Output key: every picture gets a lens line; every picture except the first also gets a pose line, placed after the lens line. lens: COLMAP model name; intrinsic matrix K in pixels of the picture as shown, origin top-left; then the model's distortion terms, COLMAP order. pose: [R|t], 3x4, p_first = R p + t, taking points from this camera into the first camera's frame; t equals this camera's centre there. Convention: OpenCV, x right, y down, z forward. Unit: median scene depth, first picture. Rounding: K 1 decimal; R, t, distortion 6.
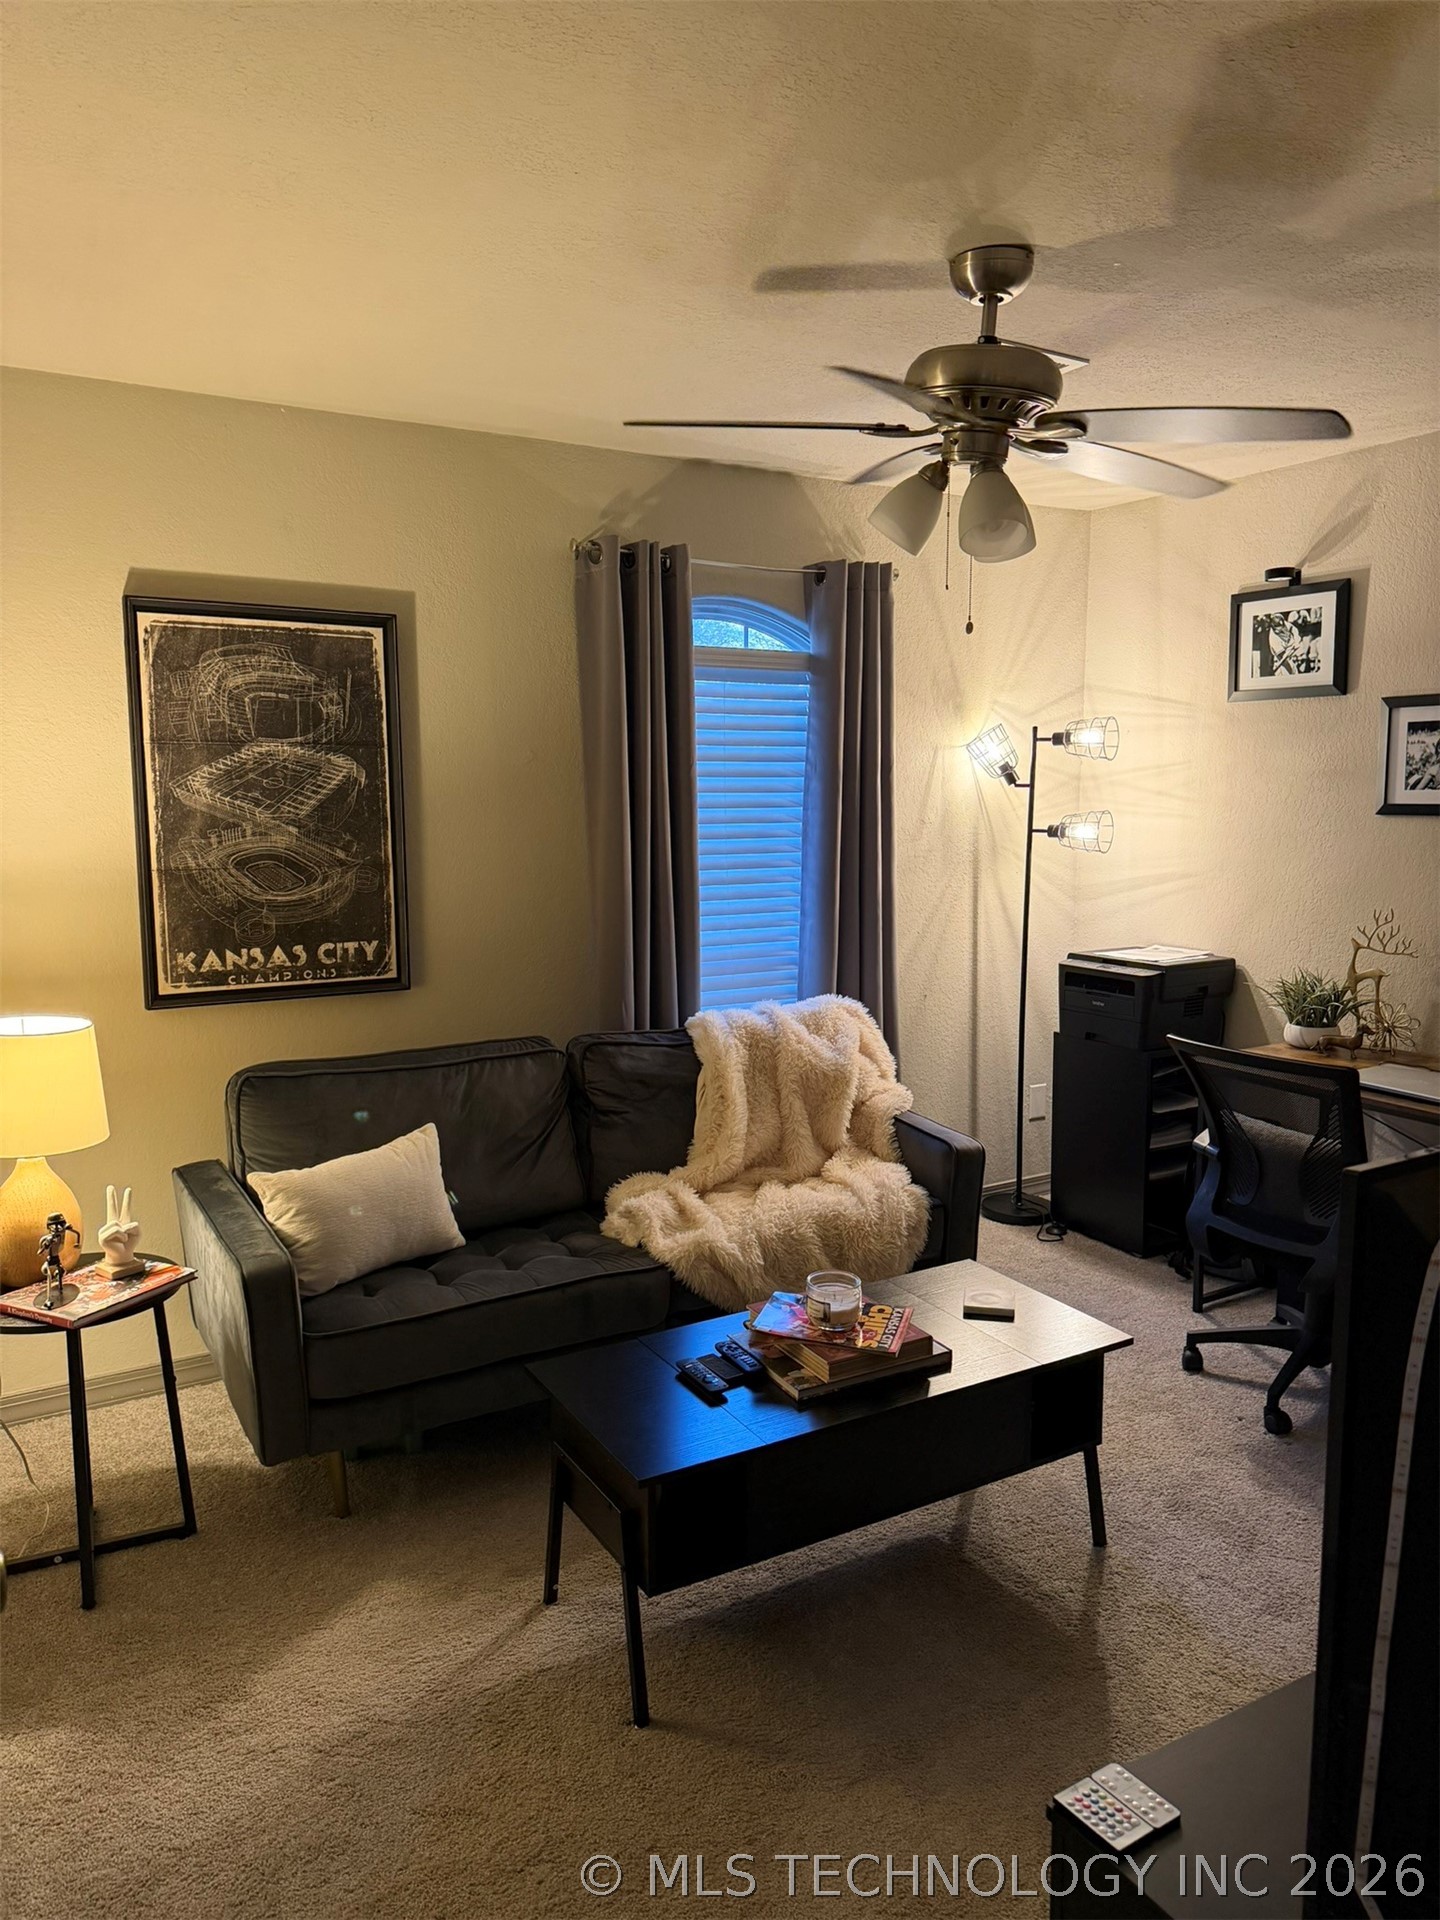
lens RADIAL K [[1343.8, 0, 724.0], [0, 1343.8, 964.2], [0, 0, 1]] dist [0.164403, -0.299118]
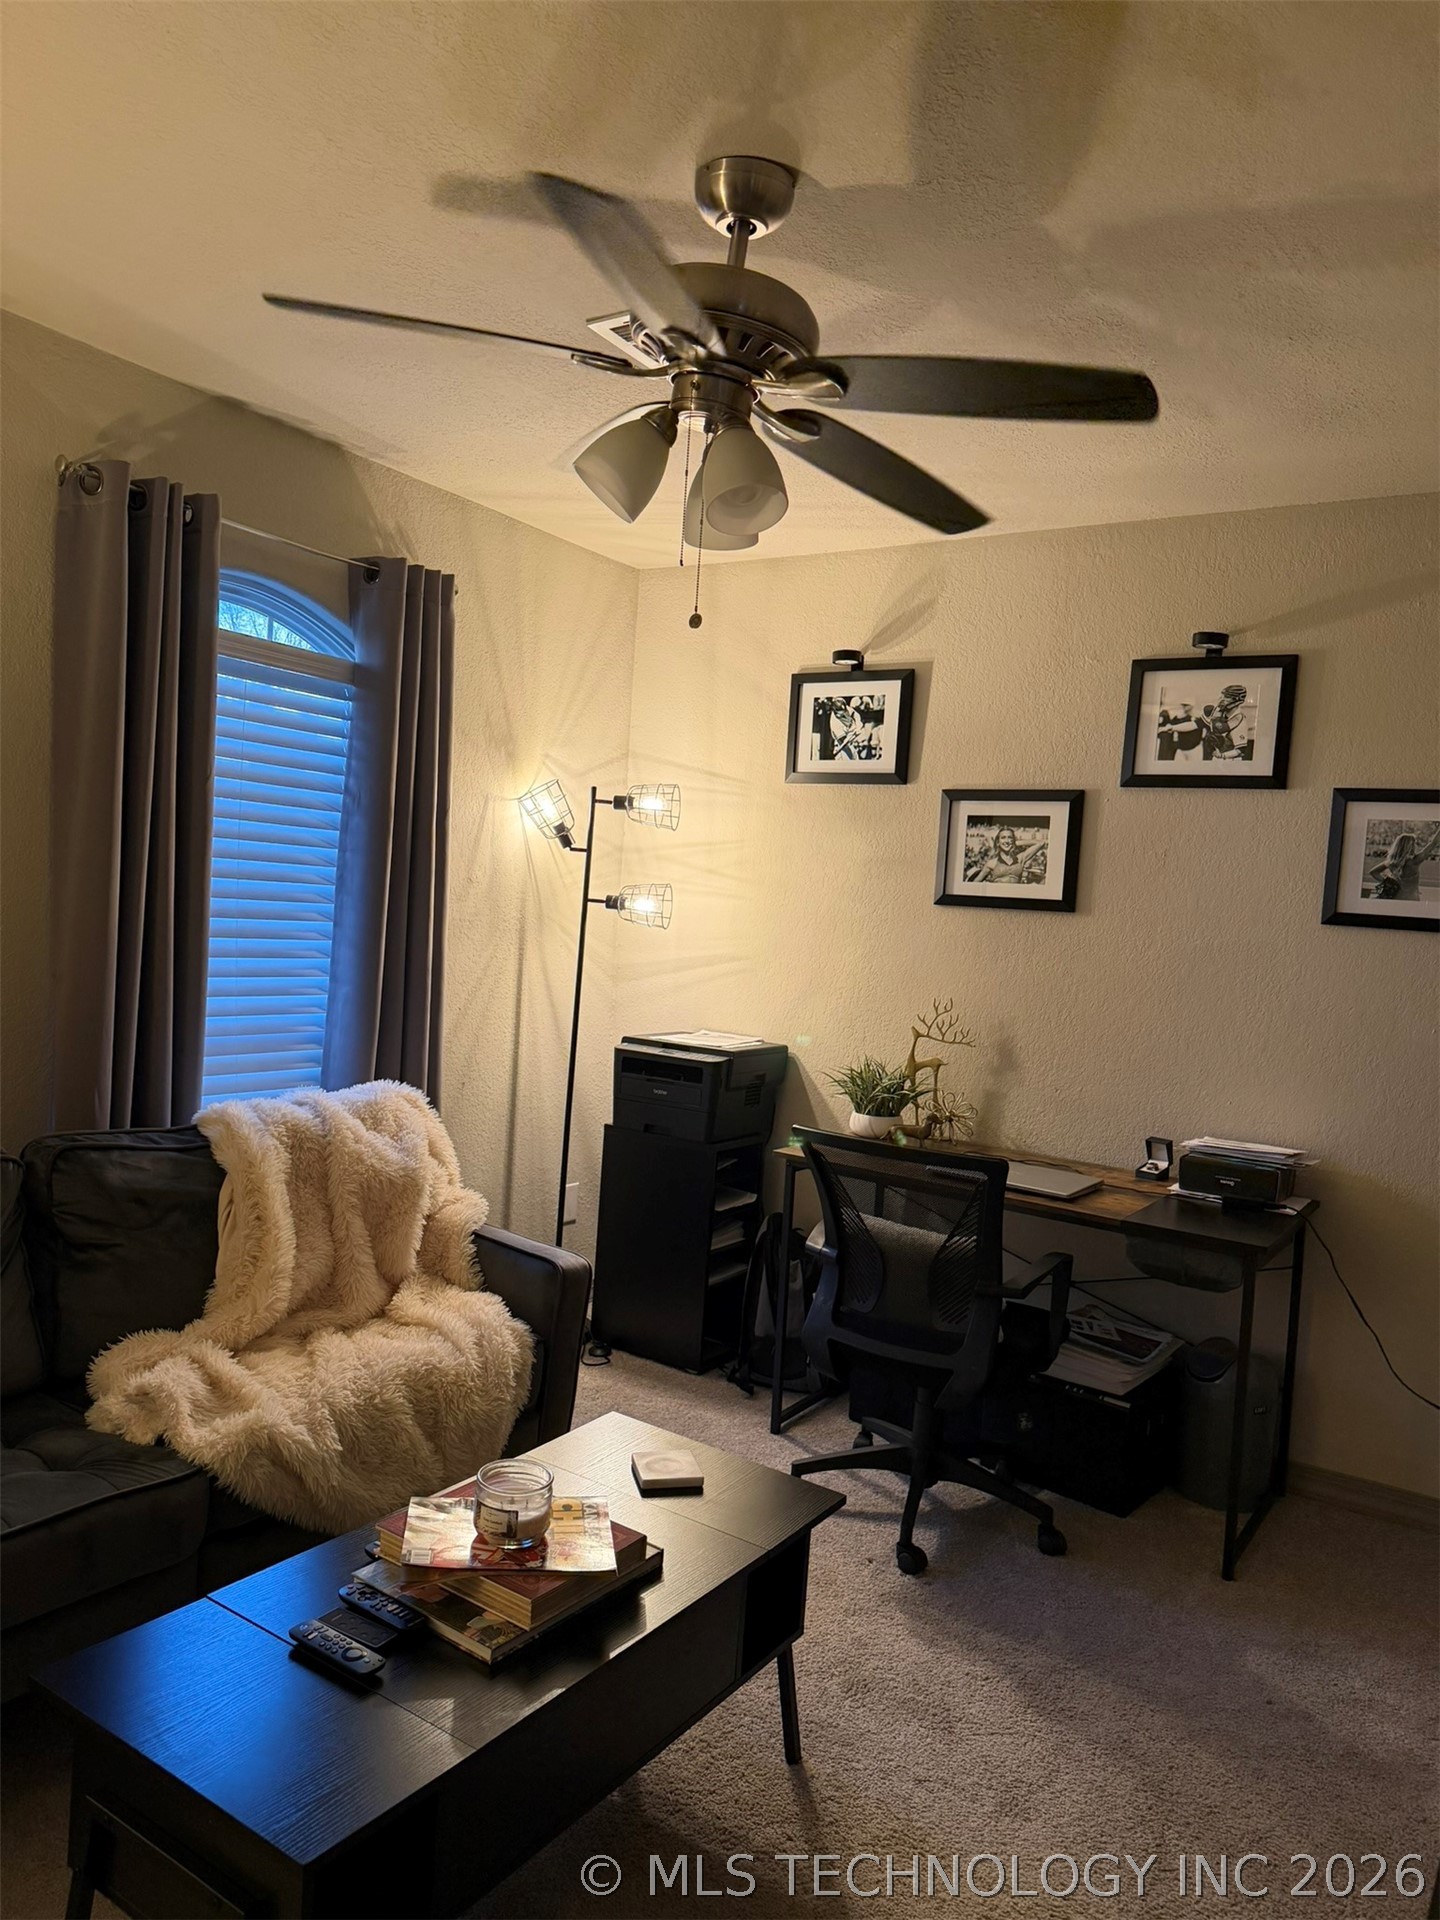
lens RADIAL K [[1343.8, 0, 724.0], [0, 1343.8, 964.2], [0, 0, 1]] dist [0.164403, -0.299118]
pose [[0.897075, 0.045671, 0.439512, -0.111108], [-0.014912, 0.997207, -0.073188, 0.011101], [-0.441626, 0.059101, 0.895250, 0.211221]]
